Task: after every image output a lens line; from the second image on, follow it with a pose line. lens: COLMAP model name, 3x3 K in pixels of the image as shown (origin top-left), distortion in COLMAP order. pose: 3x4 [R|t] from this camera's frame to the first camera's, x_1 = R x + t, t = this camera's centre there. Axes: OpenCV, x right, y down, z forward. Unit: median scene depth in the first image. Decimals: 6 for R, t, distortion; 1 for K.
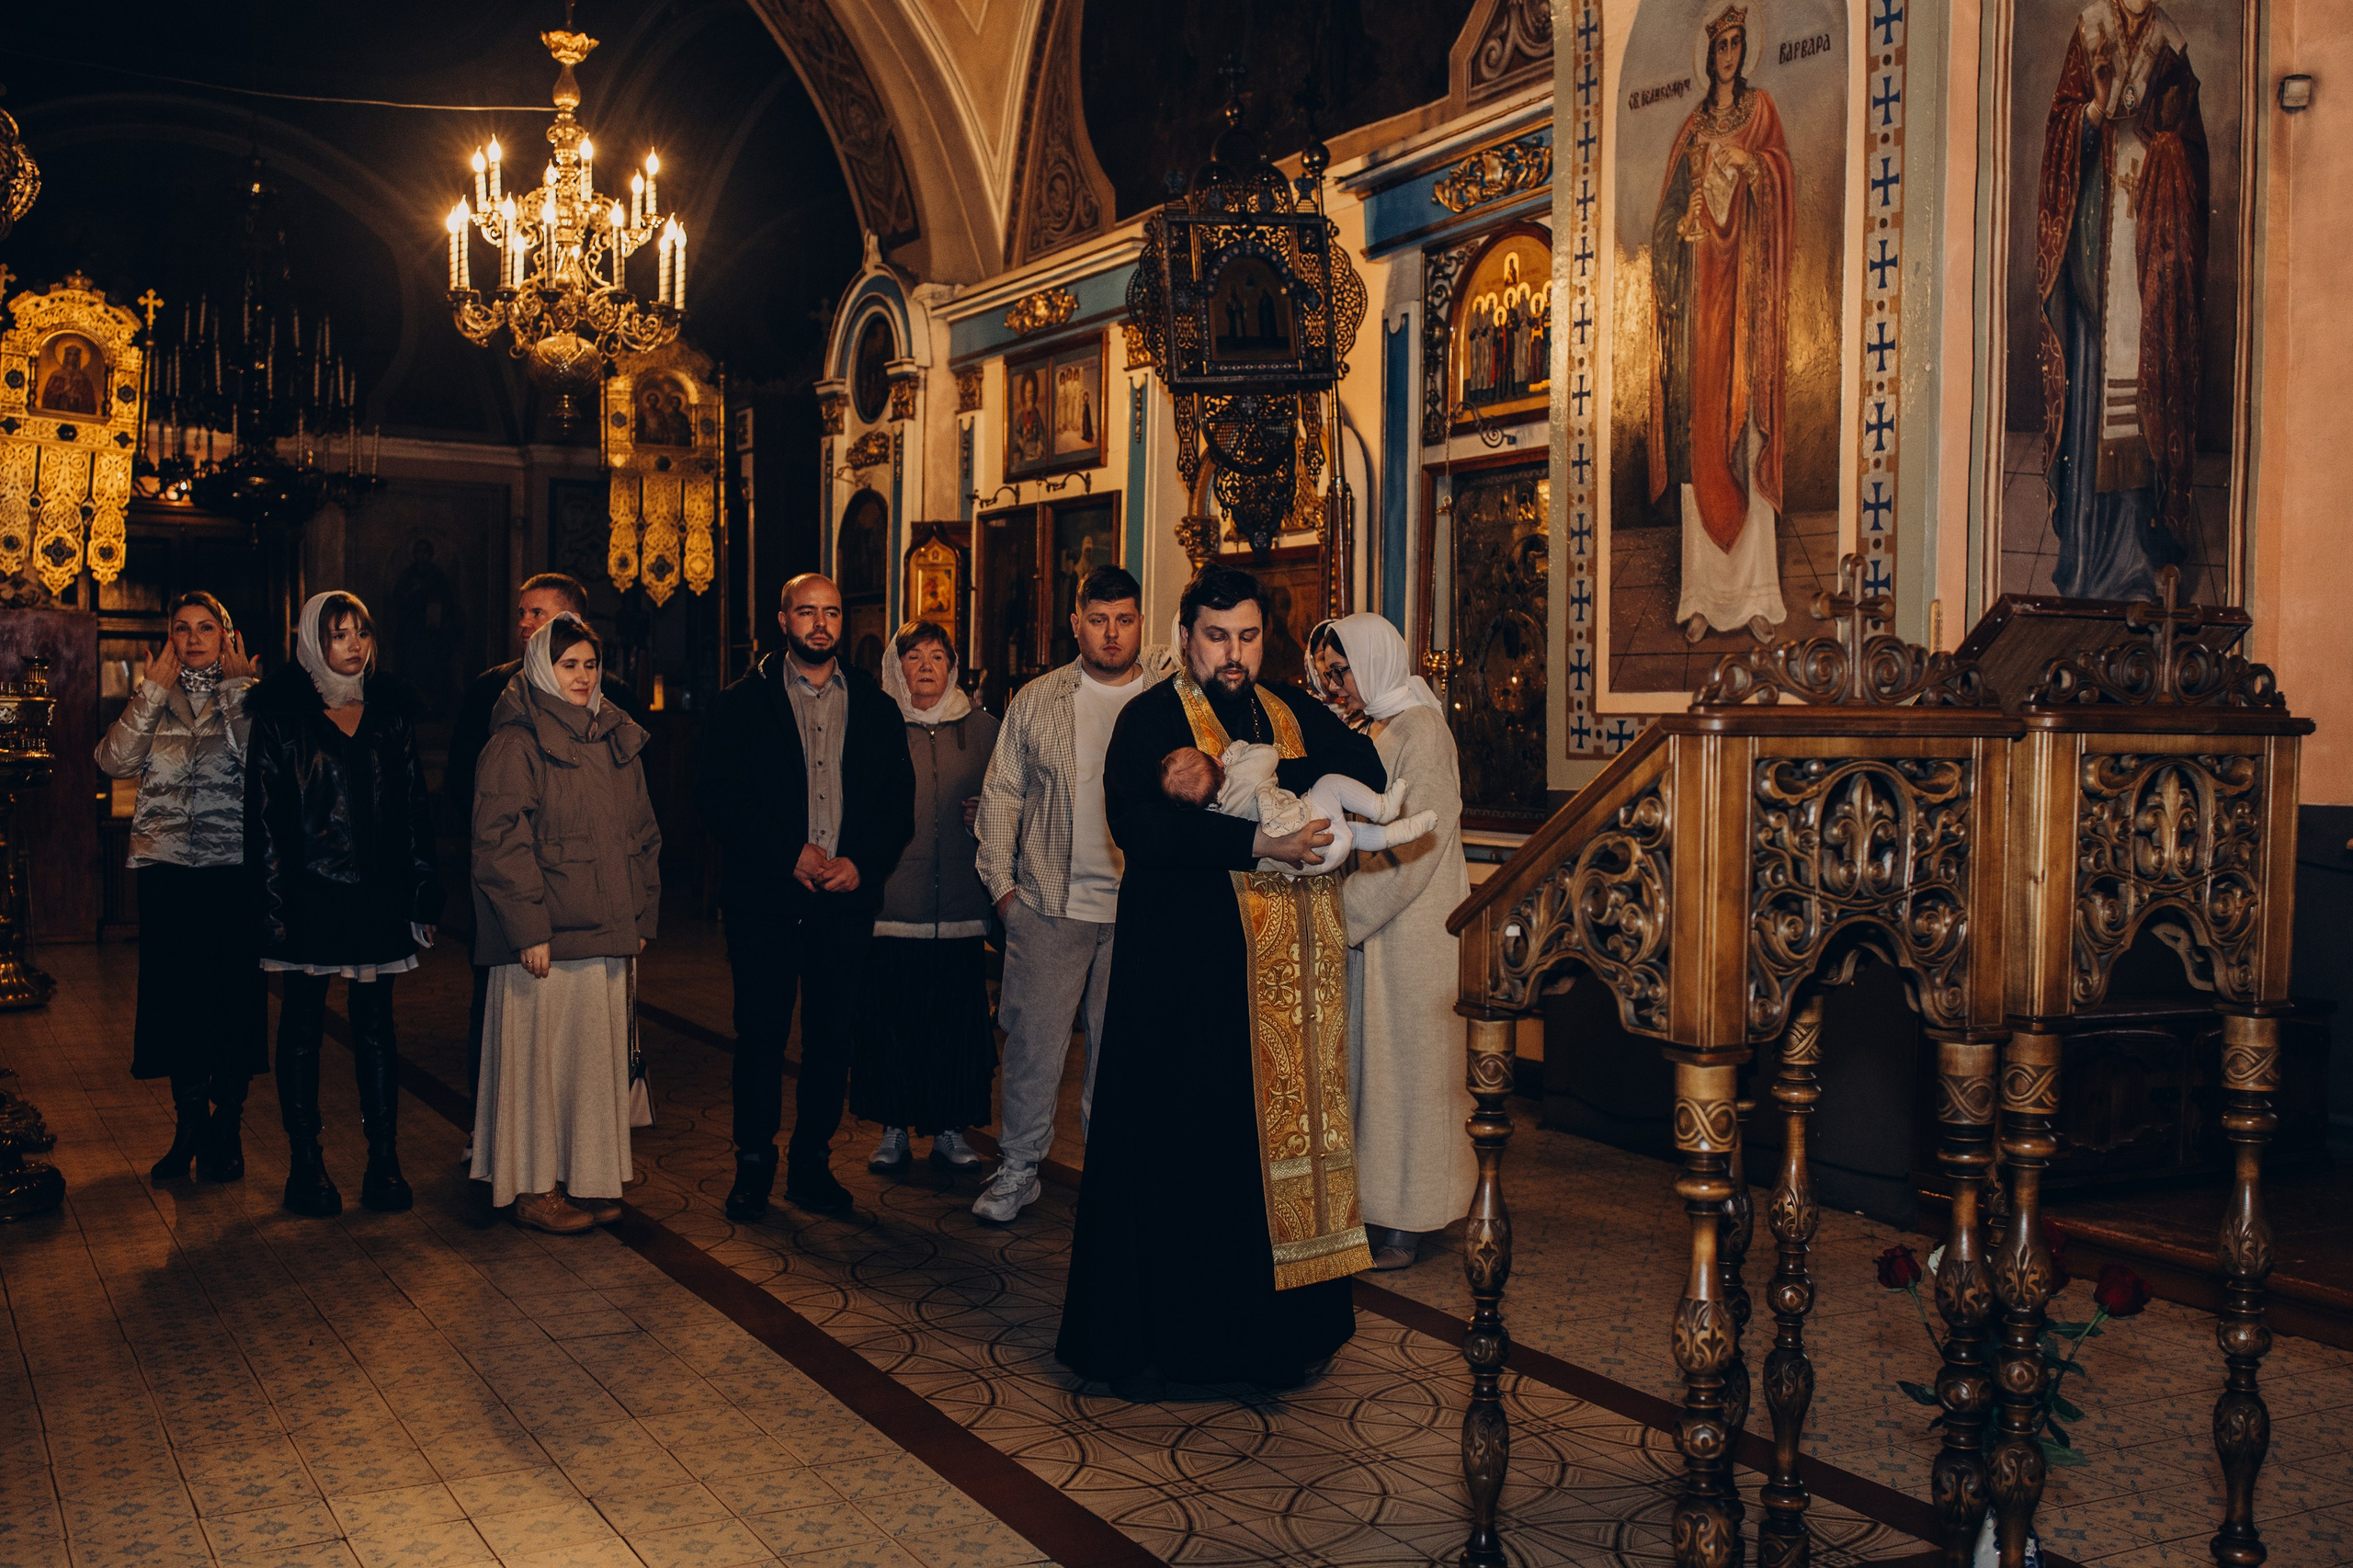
lens RADIAL K [[2279.1, 0, 1166.9], [0, 2279.1, 778.2], [0, 0, 1]] dist [0.006559, -0.002347]
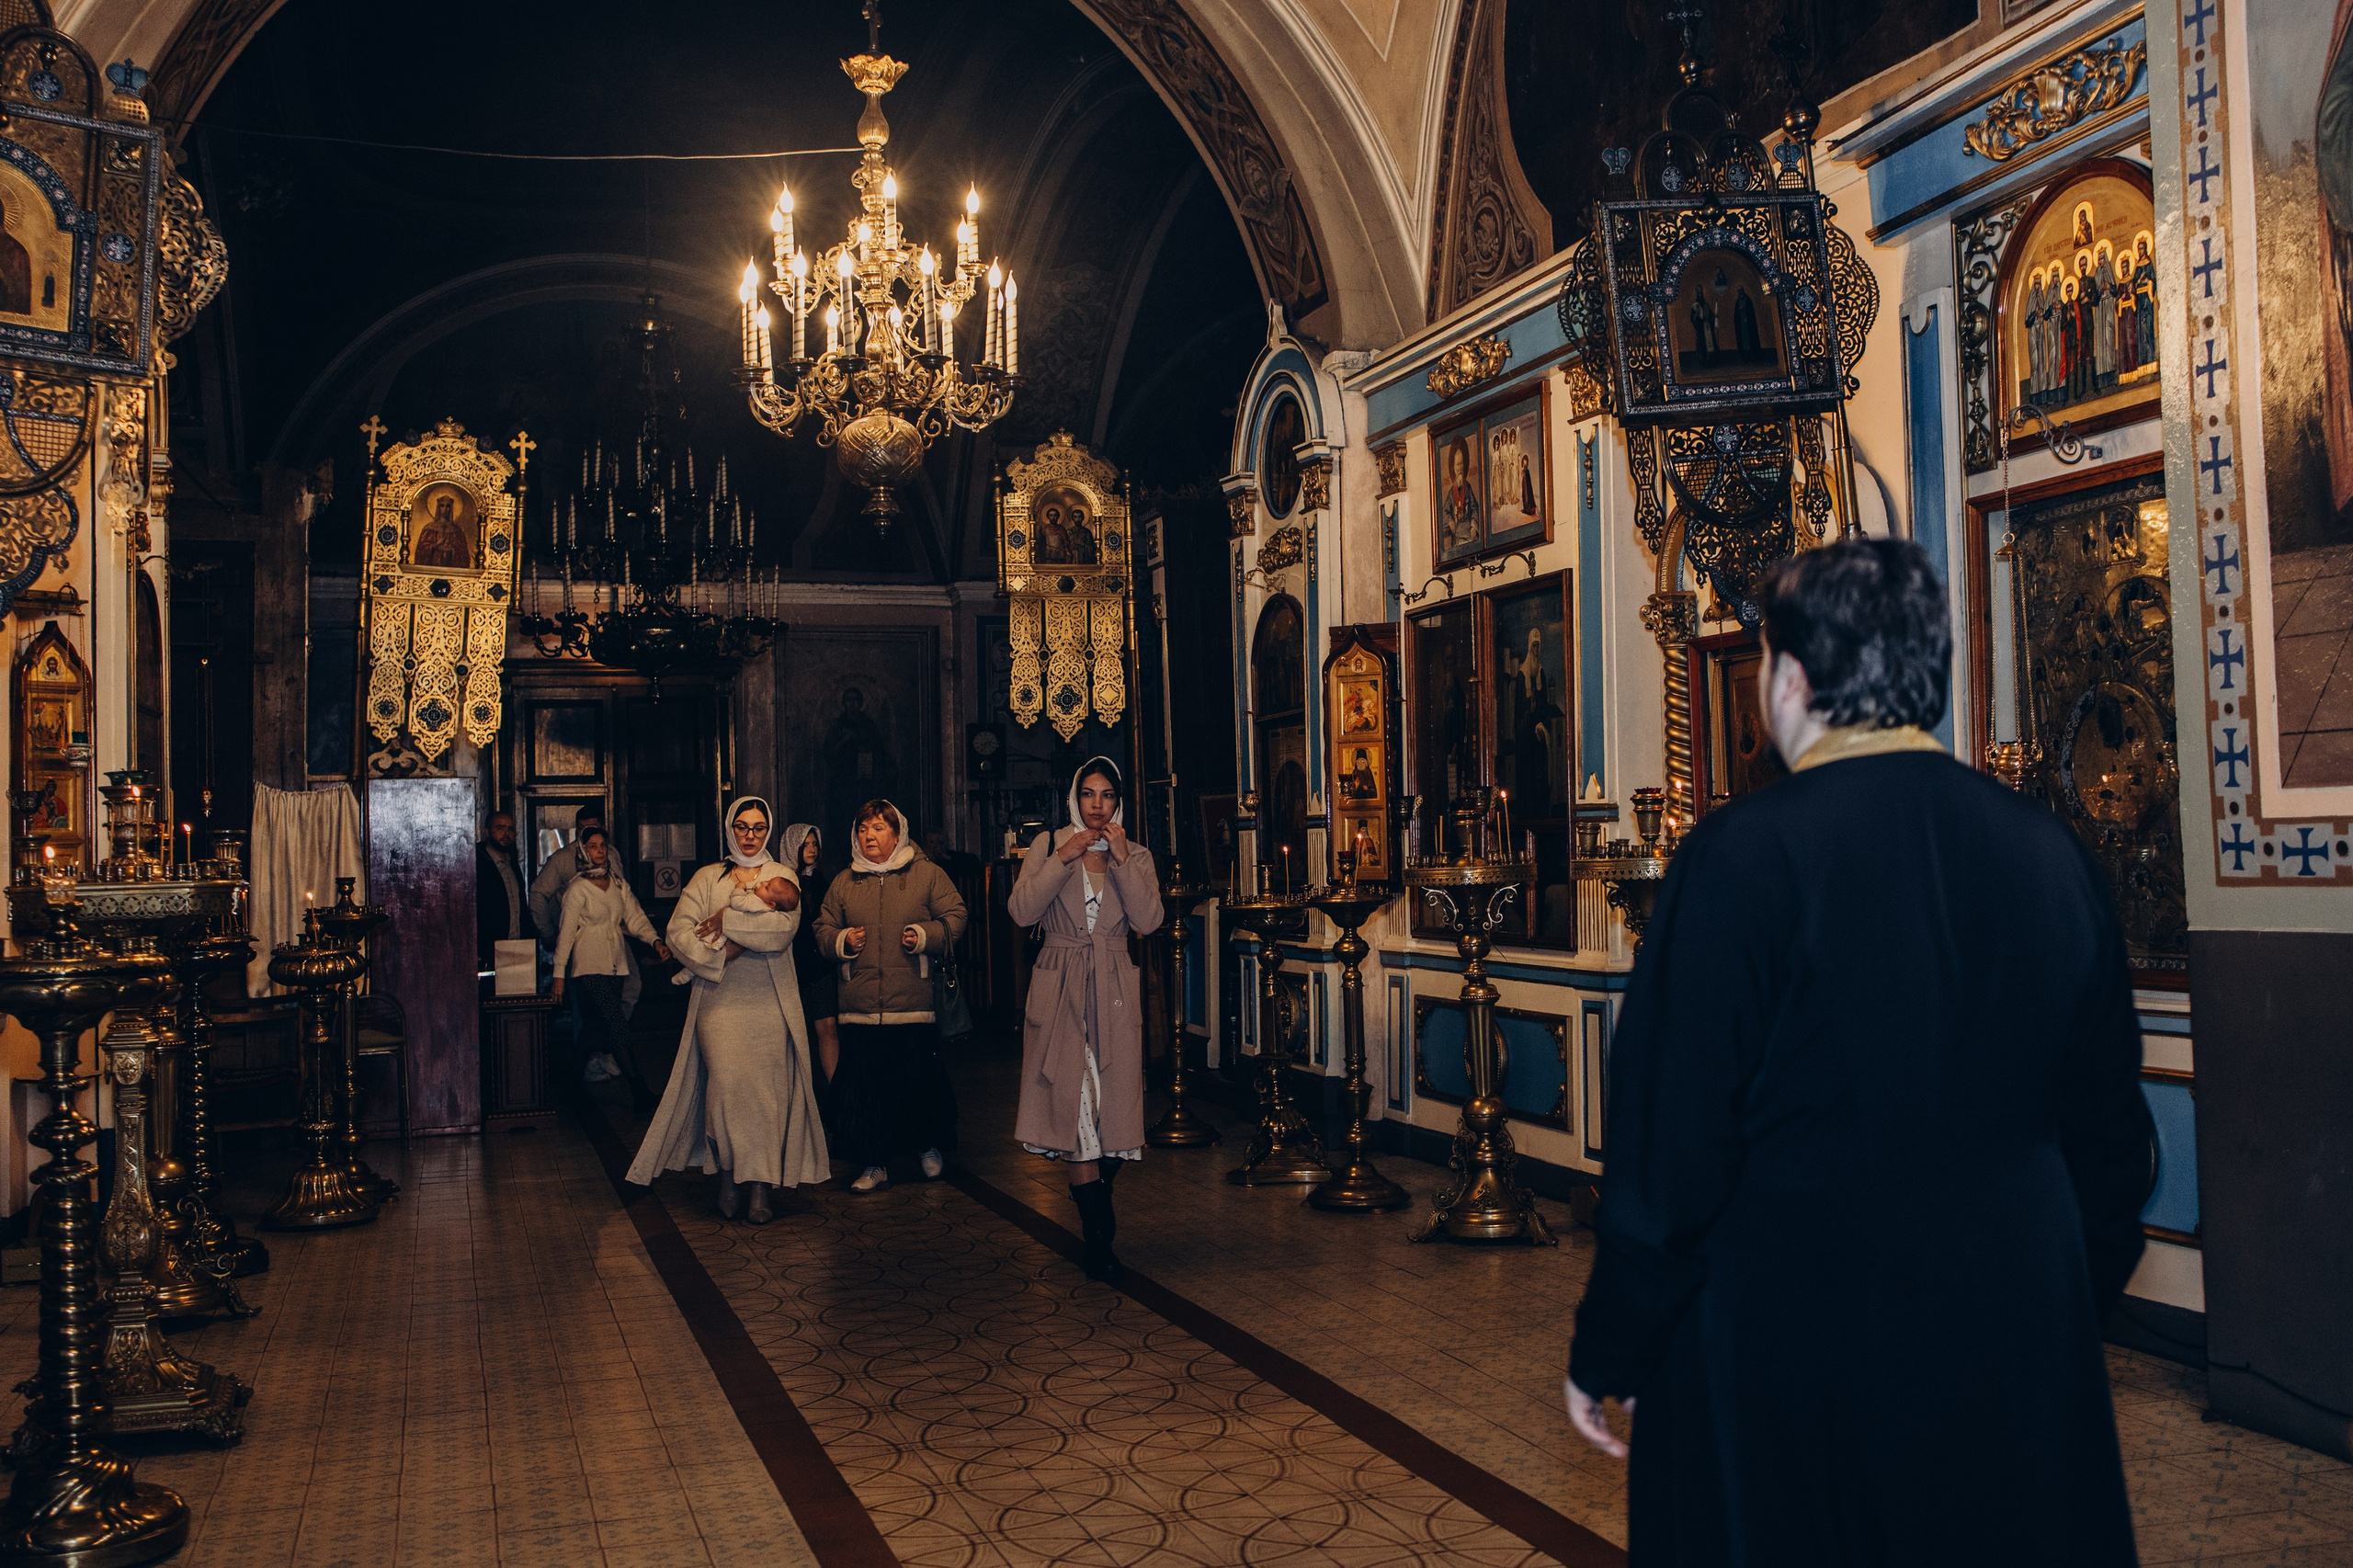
lens RADIAL K [[2286.9, 0, 1164.8], [0, 2286.9, 783.0], [0, 0, 1]] dist [-0.005148, 0.020146]
pose [[0.976756, -0.043189, -0.209956, 0.007275], [0.031484, 0.997775, -0.058777, -0.007338], [0.212027, 0.050800, 0.975943, 0.203943]]
